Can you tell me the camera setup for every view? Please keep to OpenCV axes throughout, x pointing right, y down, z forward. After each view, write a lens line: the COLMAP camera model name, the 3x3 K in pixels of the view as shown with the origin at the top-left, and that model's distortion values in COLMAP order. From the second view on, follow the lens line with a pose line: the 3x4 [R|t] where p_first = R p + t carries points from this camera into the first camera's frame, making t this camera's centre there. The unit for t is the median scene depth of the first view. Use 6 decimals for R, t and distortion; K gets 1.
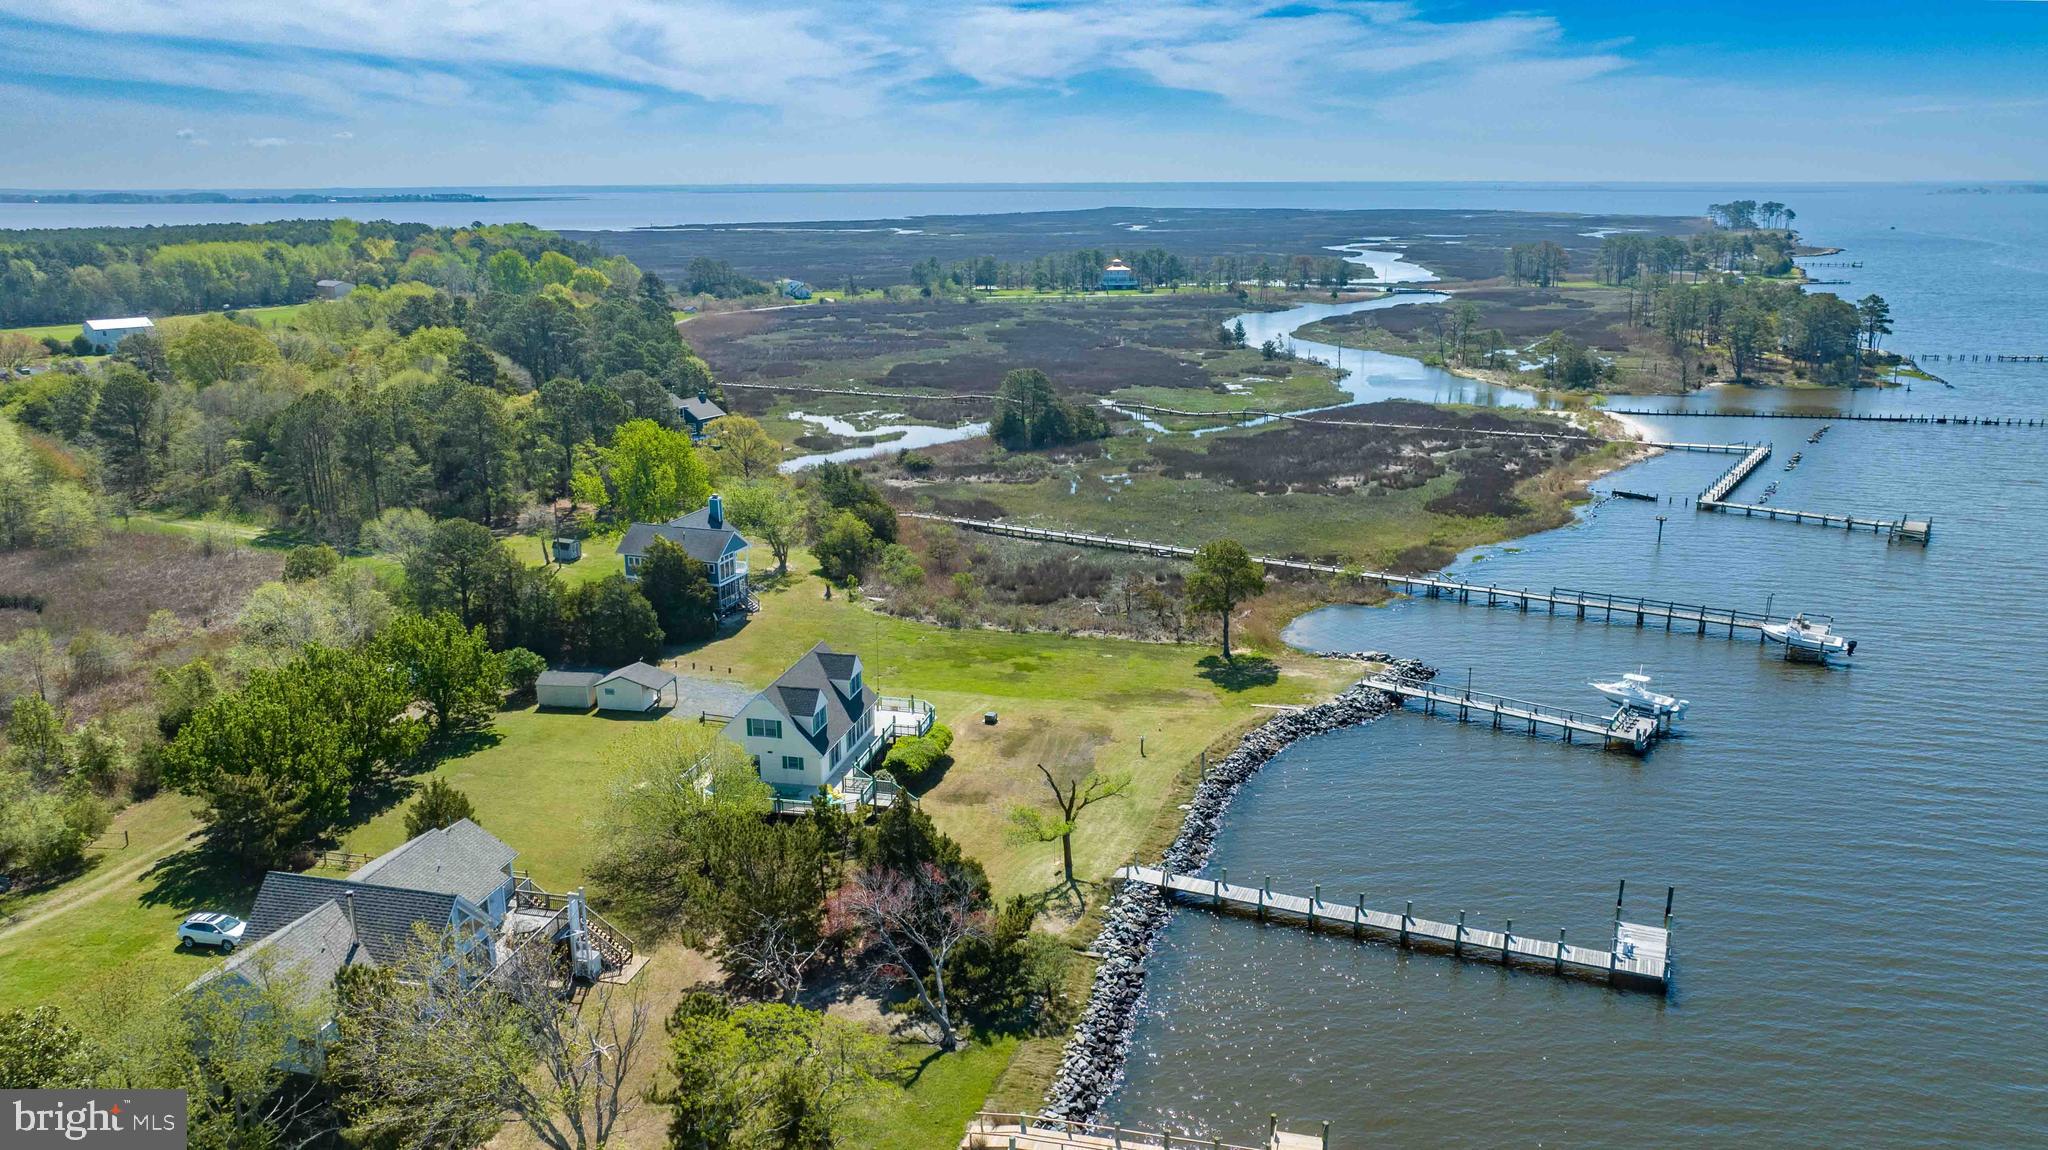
lens RADIAL K [[1467.4, 0, 1024.0], [0, 1467.4, 575.0], [0, 0, 1]] dist [-0.053133, 0.049723]
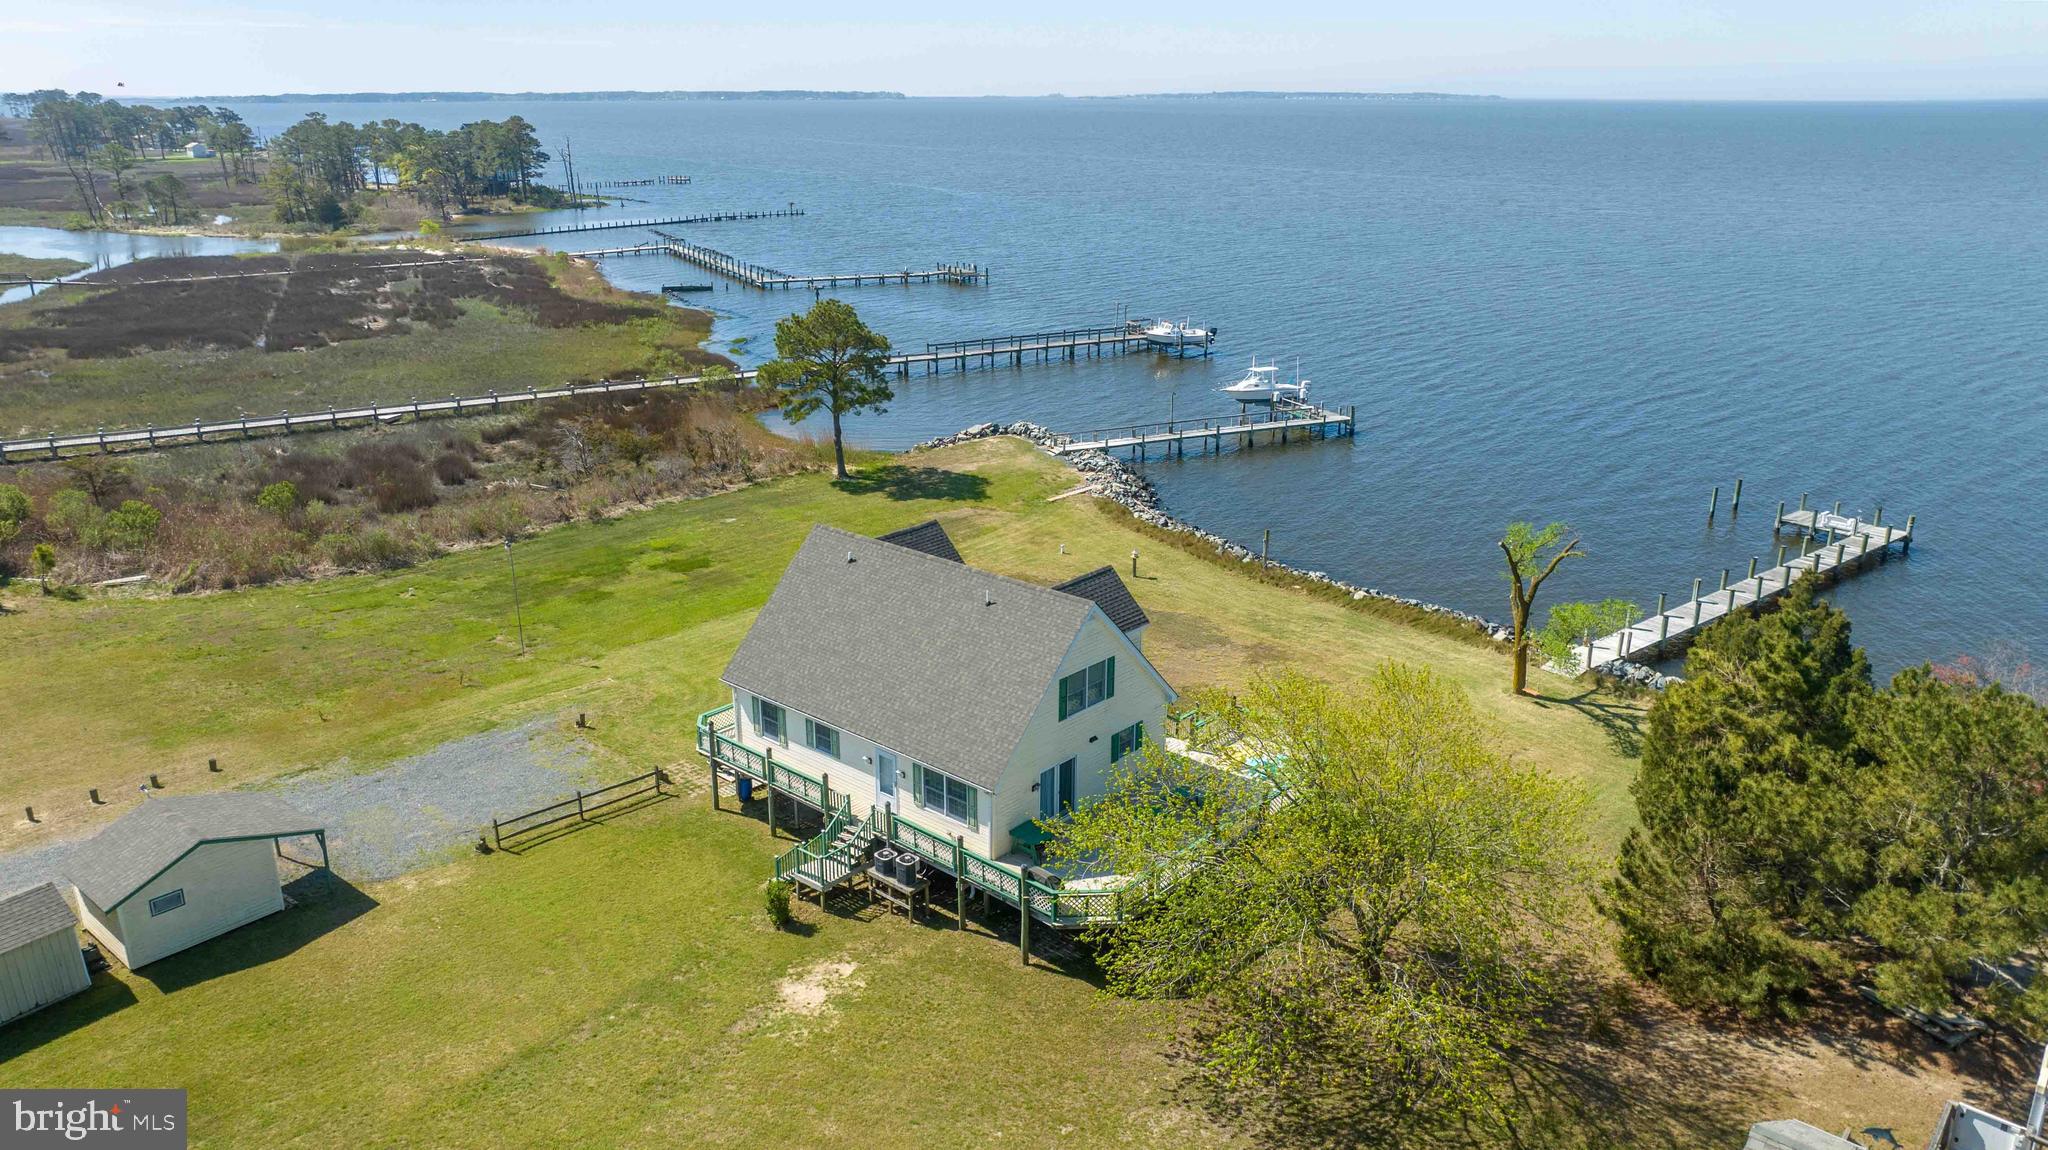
lens RADIAL K [[1477.3, 0, 1012.4], [0, 1477.3, 570.9], [0, 0, 1]] dist [-0.024808, -0.004085]
pose [[0.458166, -0.262709, 0.849157, -0.406993], [0.228006, 0.958097, 0.173391, -0.002394], [-0.859126, 0.114171, 0.498866, 0.623475]]
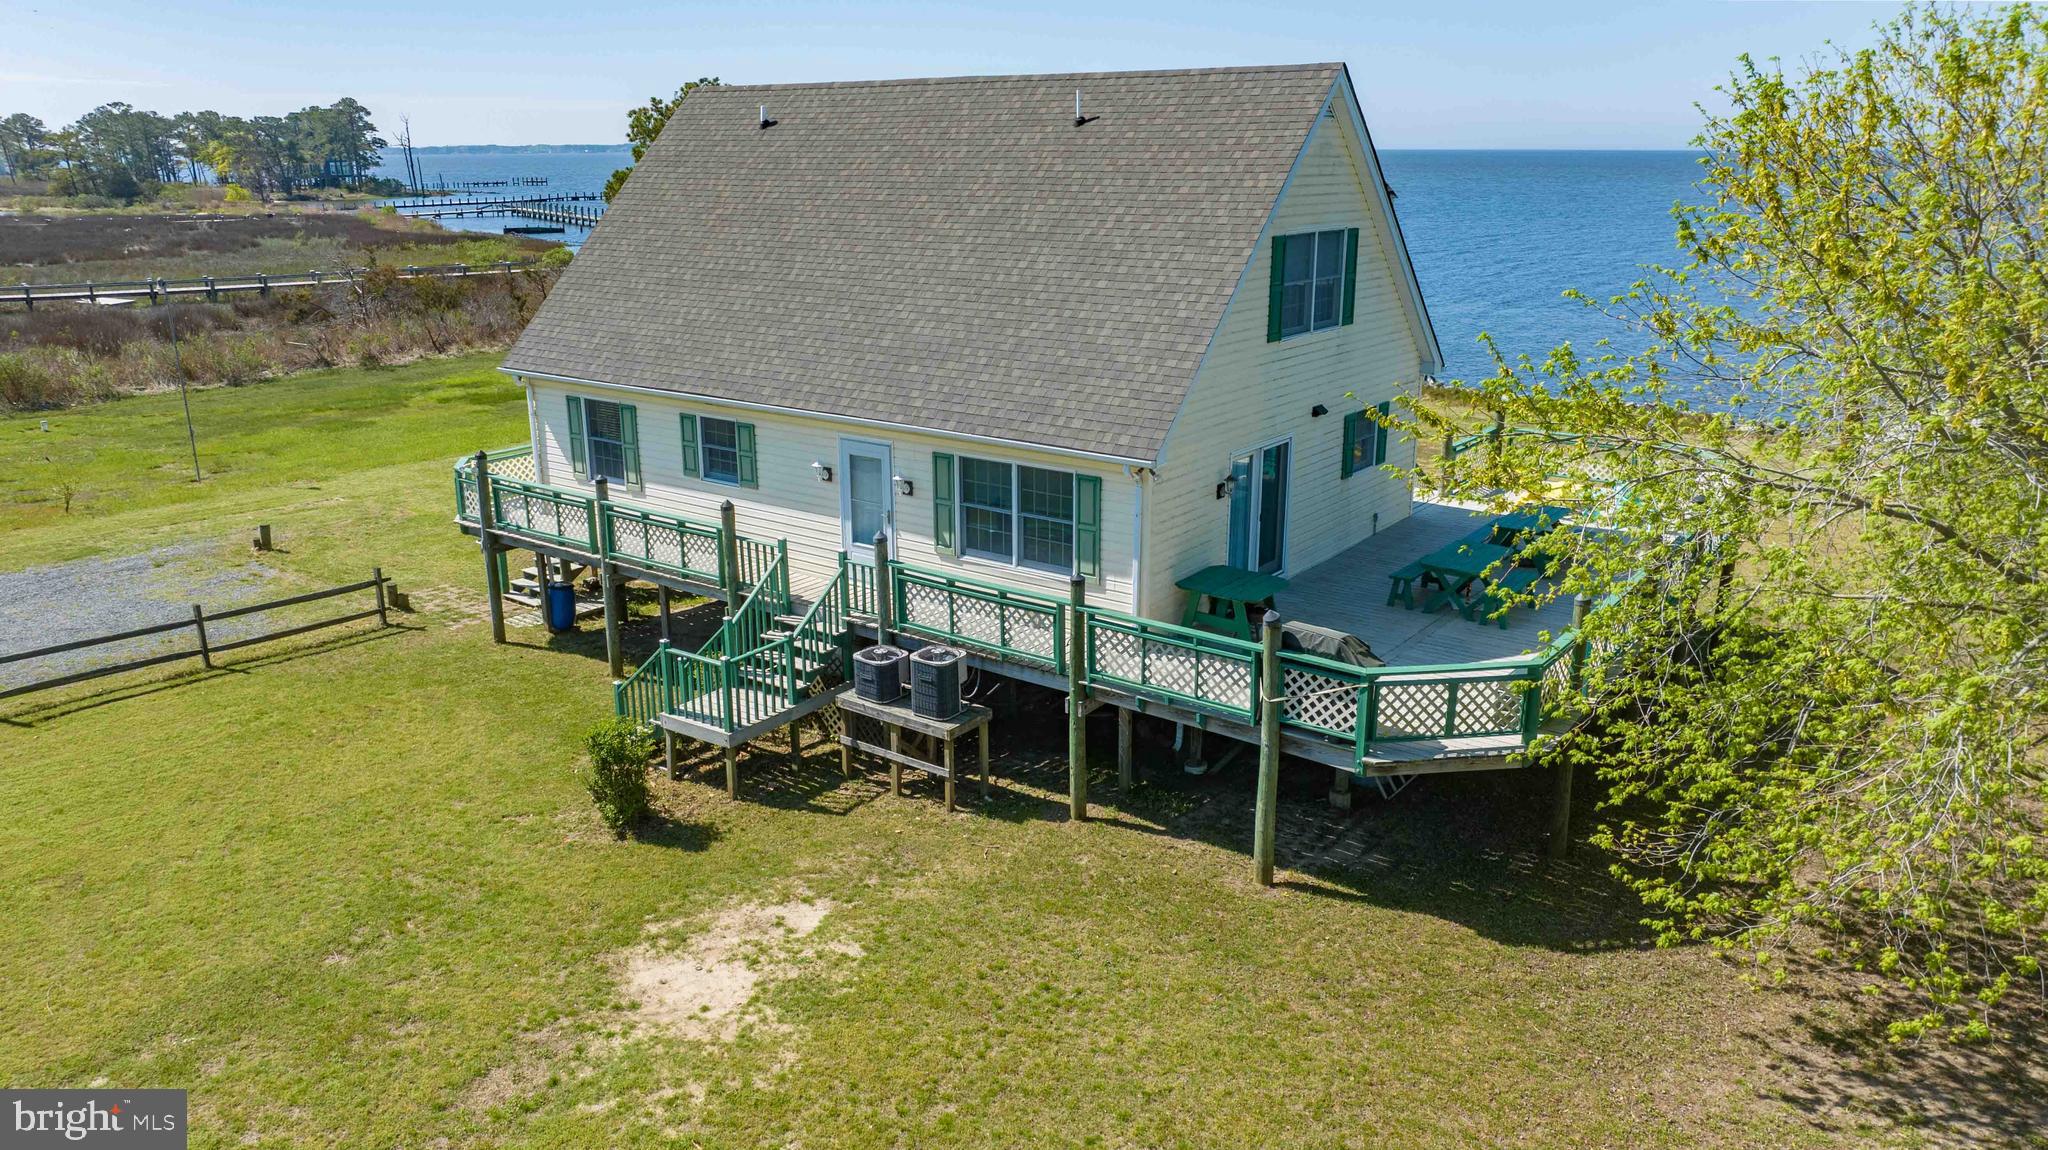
lens RADIAL K [[1467.4, 0, 1024.0], [0, 1467.4, 575.0], [0, 0, 1]] dist [-0.053133, 0.049723]
pose [[0.371435, -0.247303, 0.894917, -0.279192], [0.240111, 0.956670, 0.164710, 0.078256], [-0.896874, 0.153700, 0.414721, 0.743131]]
